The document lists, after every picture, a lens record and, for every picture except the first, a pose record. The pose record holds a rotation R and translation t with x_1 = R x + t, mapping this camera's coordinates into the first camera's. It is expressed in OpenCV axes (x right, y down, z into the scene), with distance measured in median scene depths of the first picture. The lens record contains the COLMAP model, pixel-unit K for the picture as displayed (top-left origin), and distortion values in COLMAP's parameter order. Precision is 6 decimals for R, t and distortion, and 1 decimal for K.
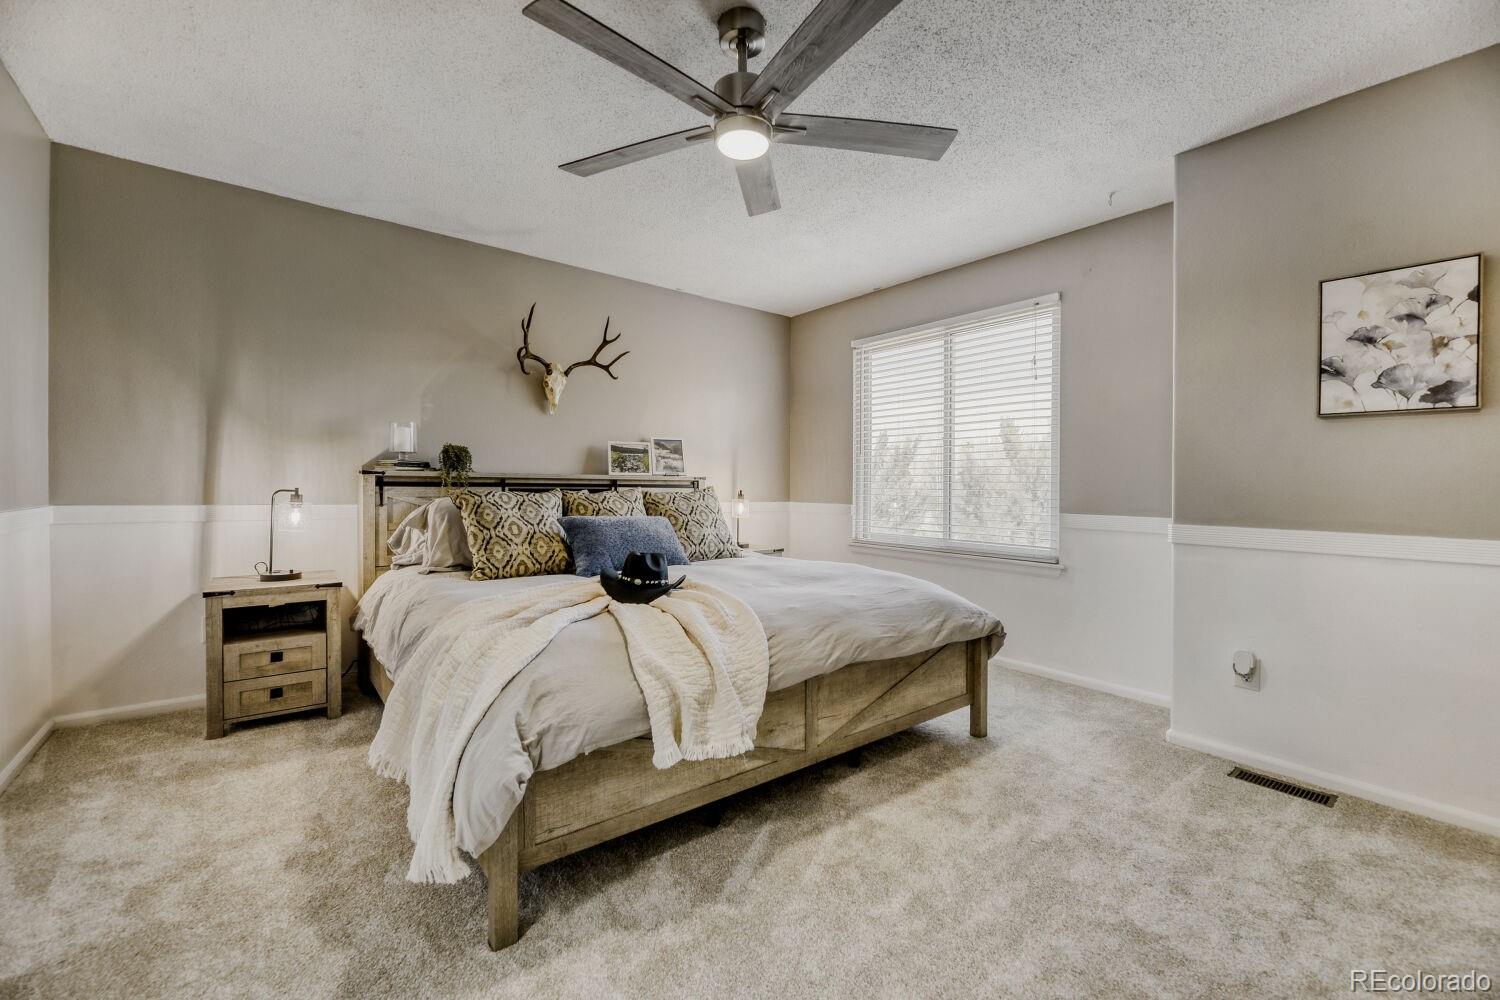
lens RADIAL K [[612.6, 0, 748.2], [0, 612.6, 476.8], [0, 0, 1]] dist [-0.000776, -0.002429]
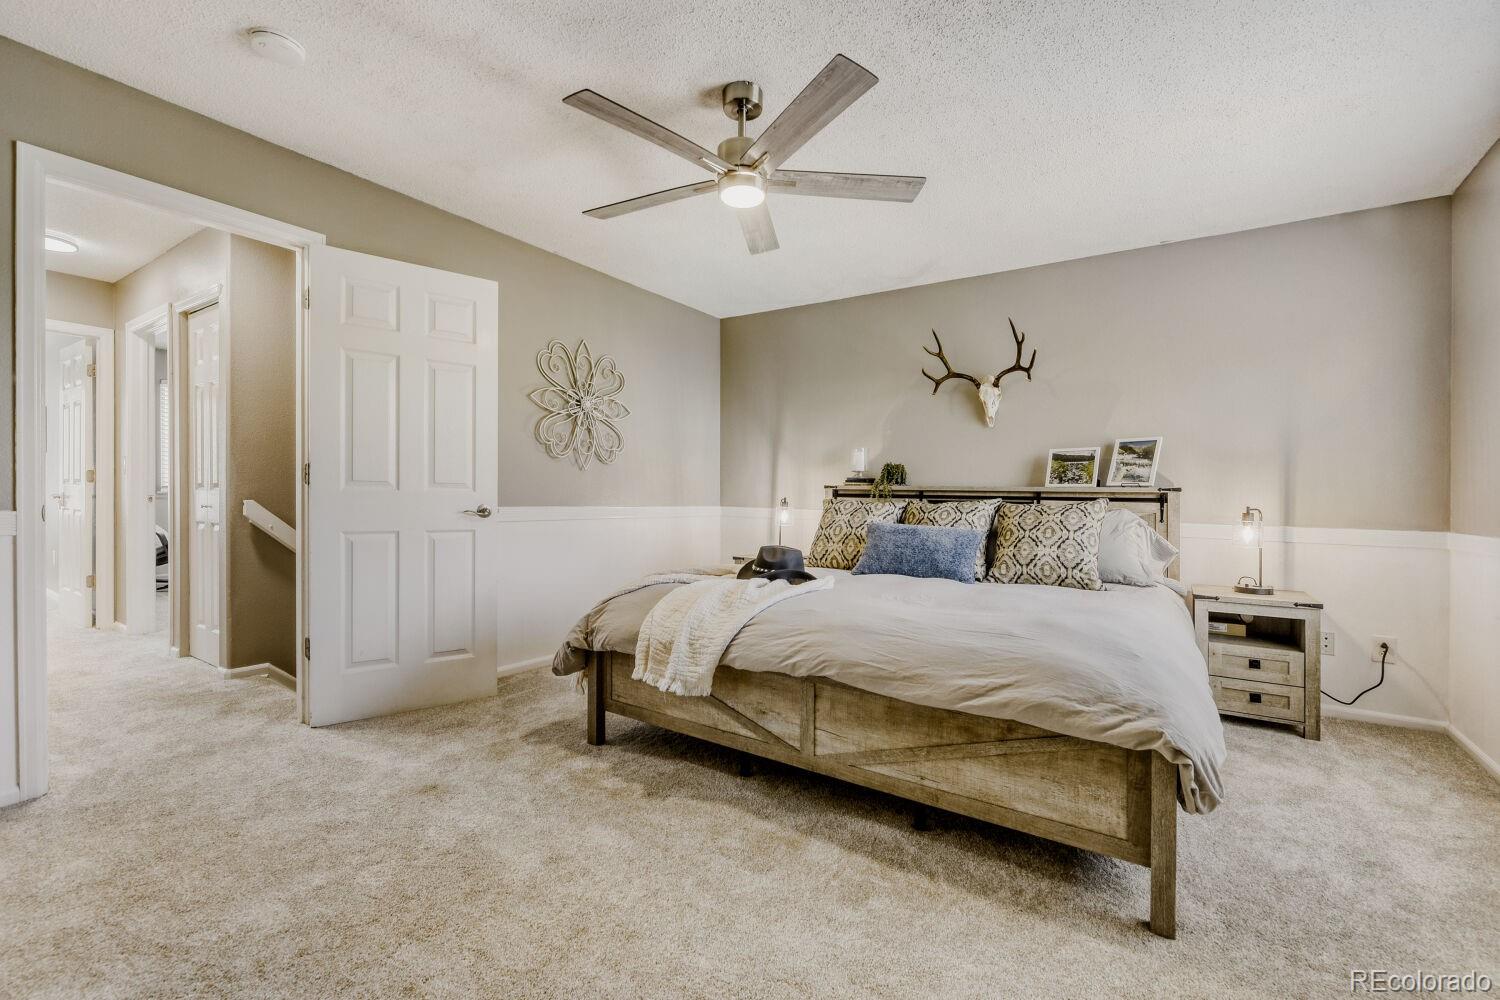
lens RADIAL K [[636.3, 0, 752.8], [0, 636.3, 501.5], [0, 0, 1]] dist [-0.001348, -0.000395]
pose [[0.314981, 0.003704, -0.949091, 0.640273], [-0.002127, 0.999993, 0.003197, 0.019981], [0.949096, 0.001011, 0.314986, 0.360245]]
